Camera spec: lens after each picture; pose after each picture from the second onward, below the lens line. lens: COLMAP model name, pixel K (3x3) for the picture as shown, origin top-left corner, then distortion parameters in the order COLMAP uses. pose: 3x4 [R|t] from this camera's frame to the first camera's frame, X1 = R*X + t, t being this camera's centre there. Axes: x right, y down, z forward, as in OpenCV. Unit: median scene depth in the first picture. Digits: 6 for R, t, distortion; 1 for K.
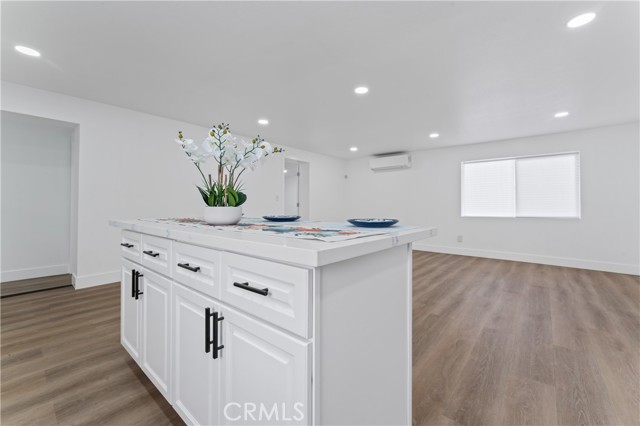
lens RADIAL K [[261.6, 0, 324.6], [0, 261.6, 200.9], [0, 0, 1]] dist [0.000712, 0.000912]
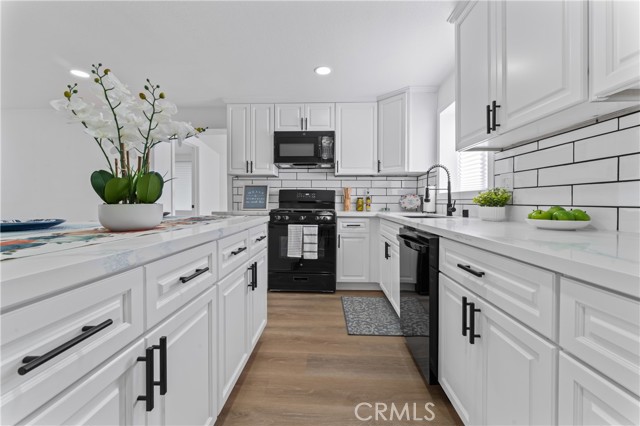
lens RADIAL K [[261.6, 0, 324.6], [0, 261.6, 204.3], [0, 0, 1]] dist [0.000712, 0.000912]
pose [[-0.632855, -0.010908, 0.774194, -0.752170], [-0.011674, 0.999922, 0.004545, 0.010514], [-0.774183, -0.006162, -0.632932, 0.636906]]
